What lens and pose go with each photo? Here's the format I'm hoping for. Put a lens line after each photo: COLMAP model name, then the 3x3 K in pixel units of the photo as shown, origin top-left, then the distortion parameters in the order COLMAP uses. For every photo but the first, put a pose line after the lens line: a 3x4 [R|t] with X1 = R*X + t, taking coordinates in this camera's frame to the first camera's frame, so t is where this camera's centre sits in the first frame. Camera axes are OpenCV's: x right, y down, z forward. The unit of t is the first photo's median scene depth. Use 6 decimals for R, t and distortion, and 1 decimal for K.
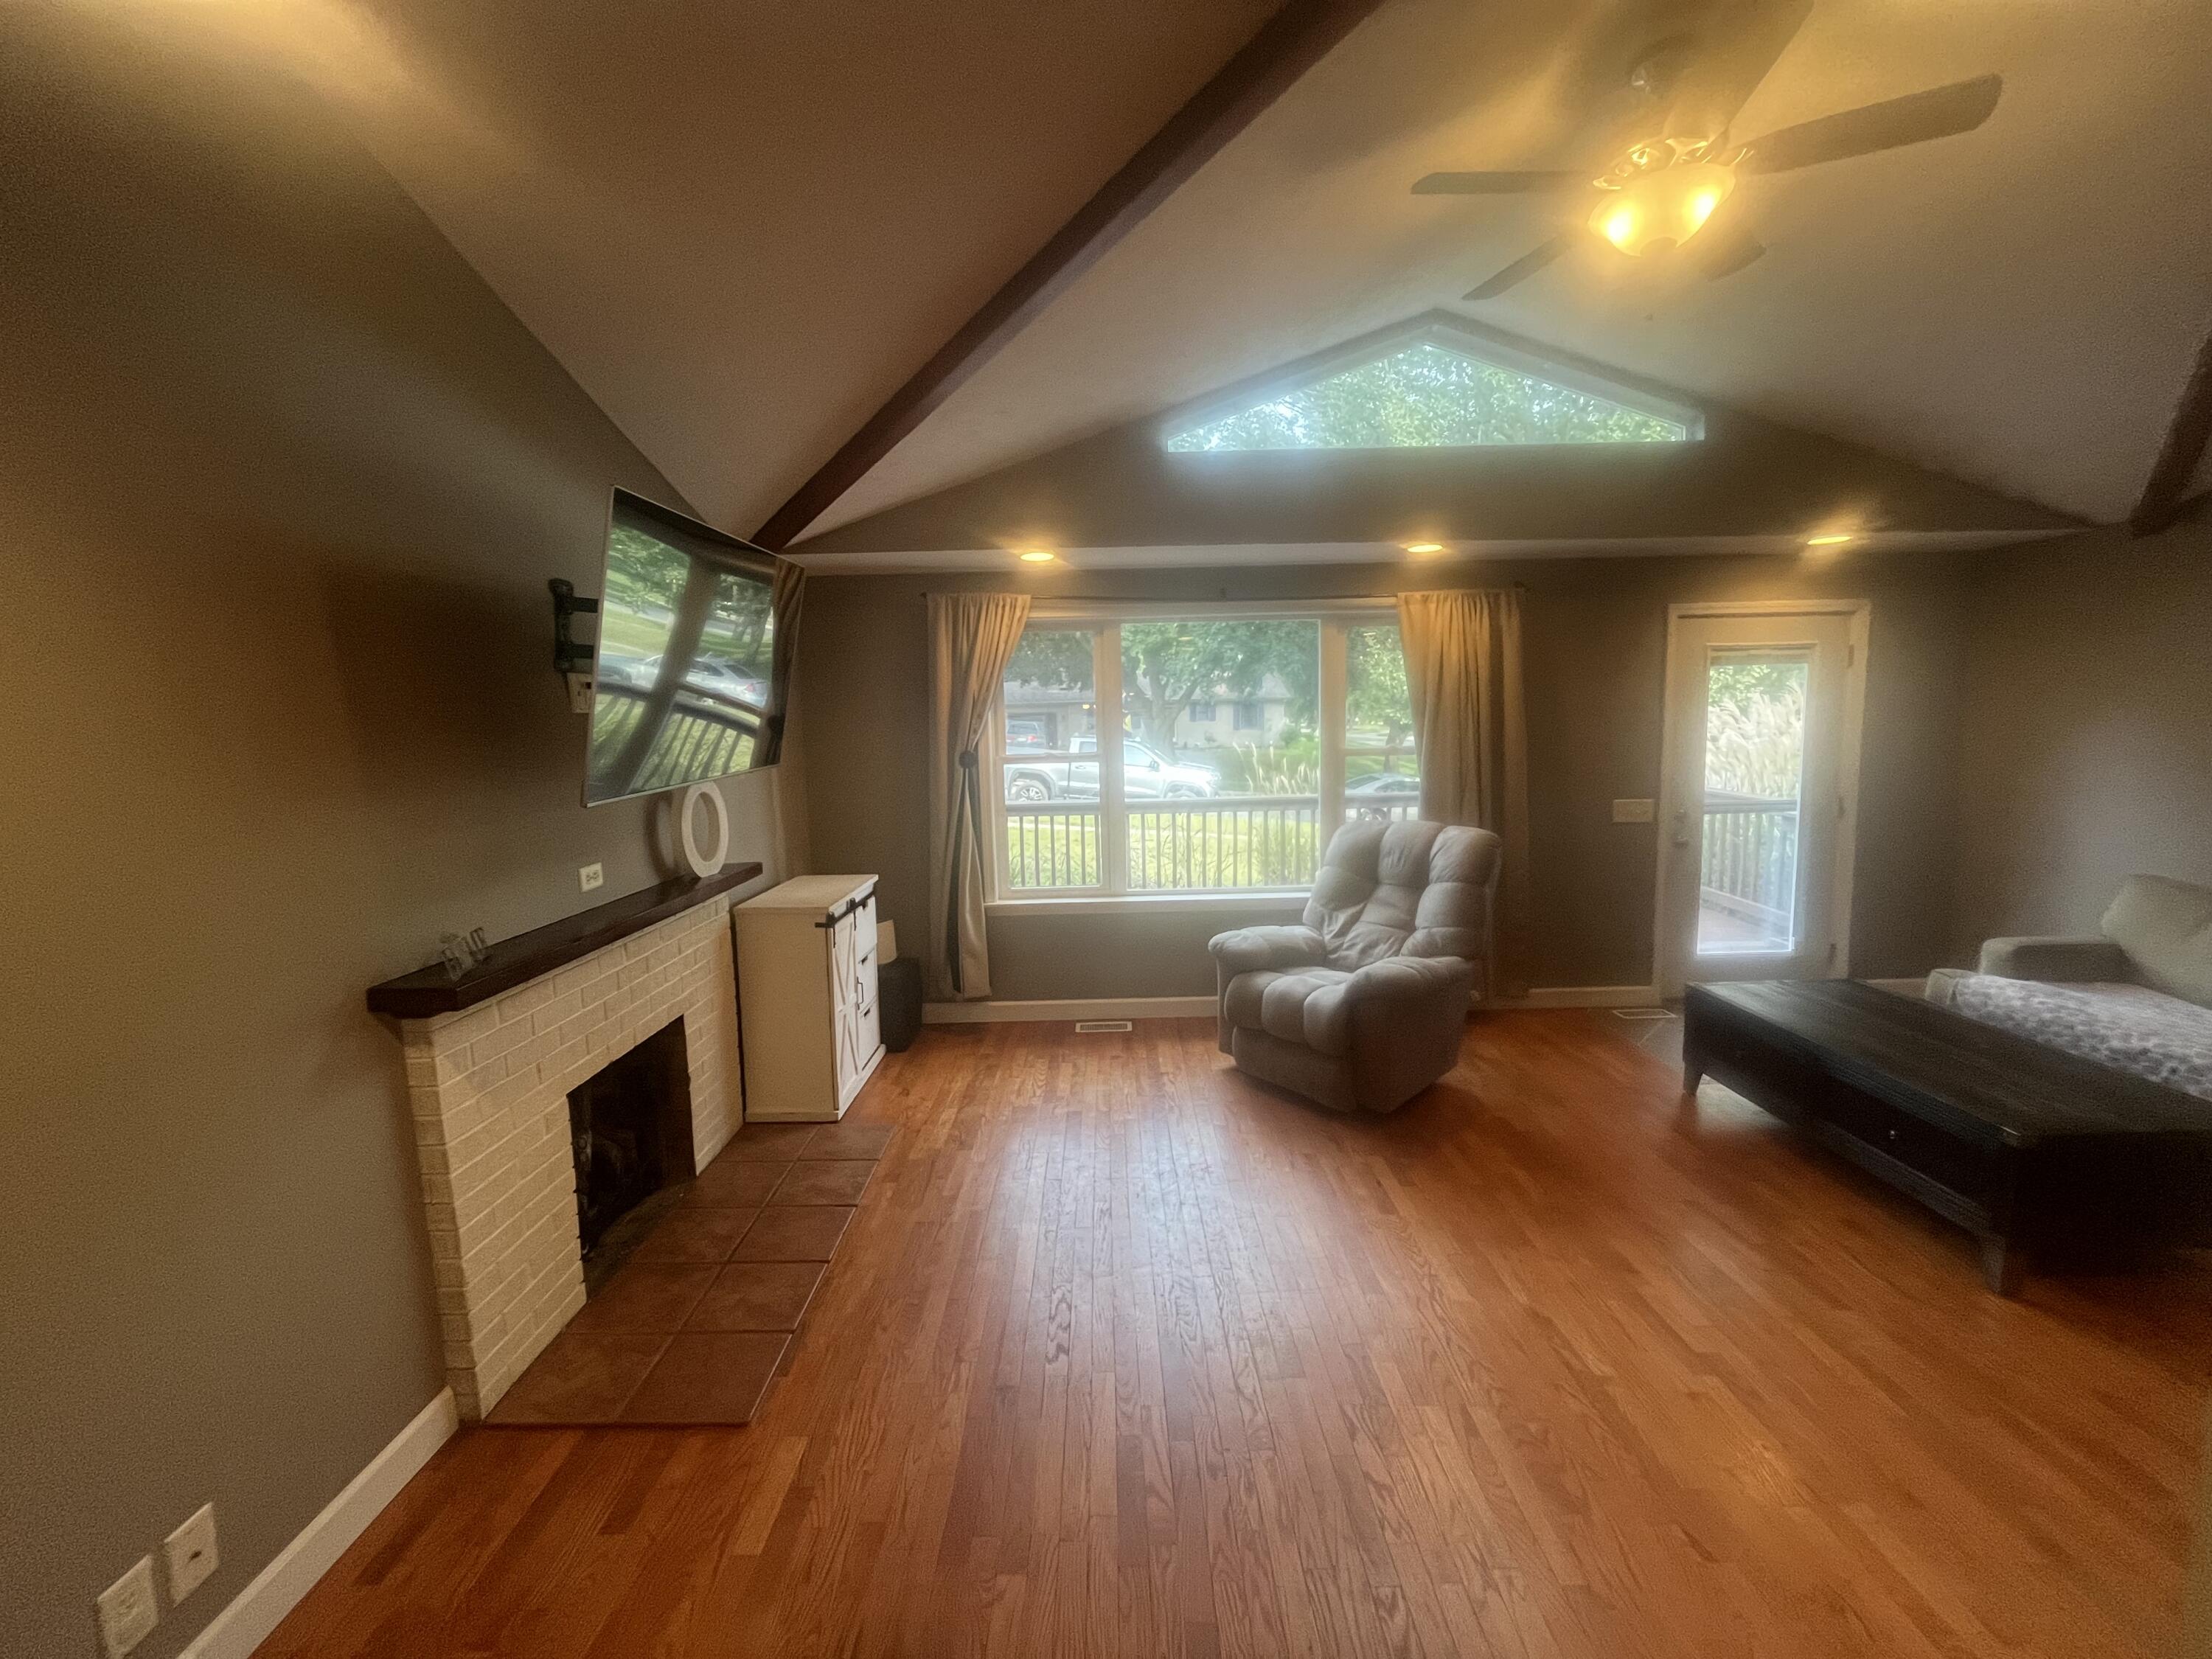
lens RADIAL K [[901.0, 0, 1104.7], [0, 901.0, 825.9], [0, 0, 1]] dist [-0.002359, -0.000362]
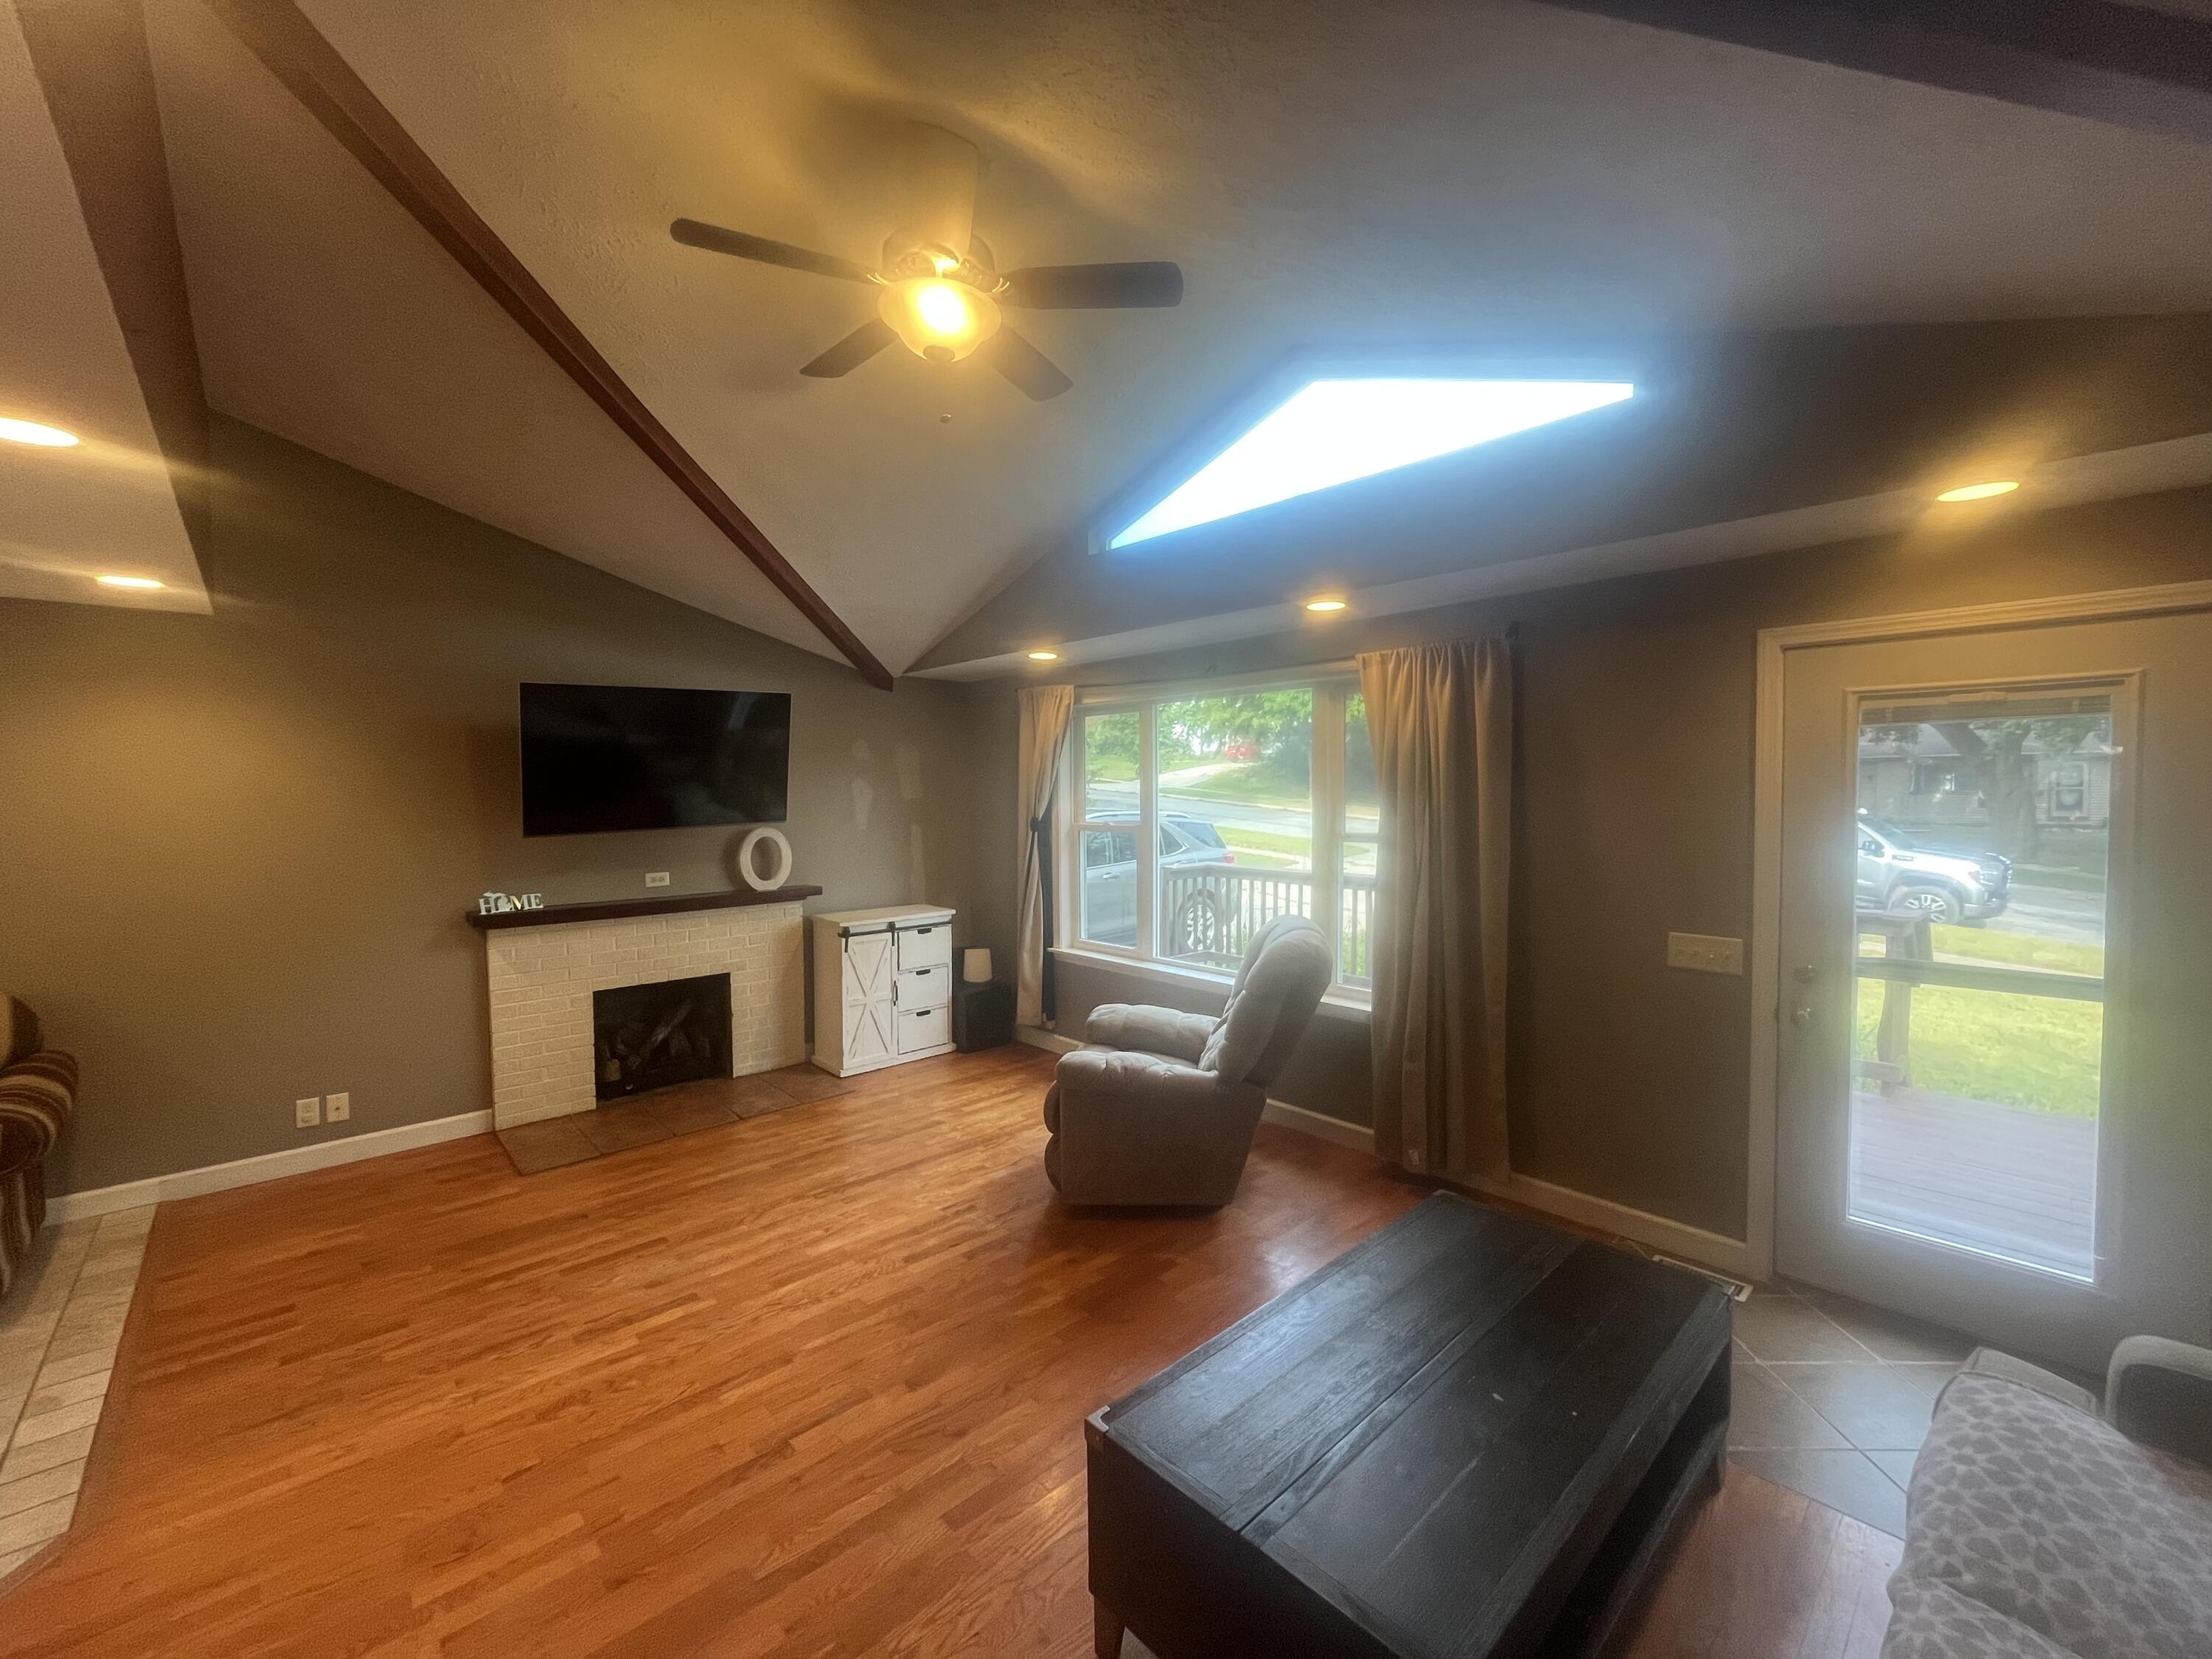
lens RADIAL K [[901.0, 0, 1104.7], [0, 901.0, 825.9], [0, 0, 1]] dist [-0.002359, -0.000362]
pose [[0.679701, 0.048521, -0.731883, 0.865713], [-0.092042, 0.995565, -0.019478, -0.062403], [0.727691, 0.080603, 0.681152, 0.276199]]
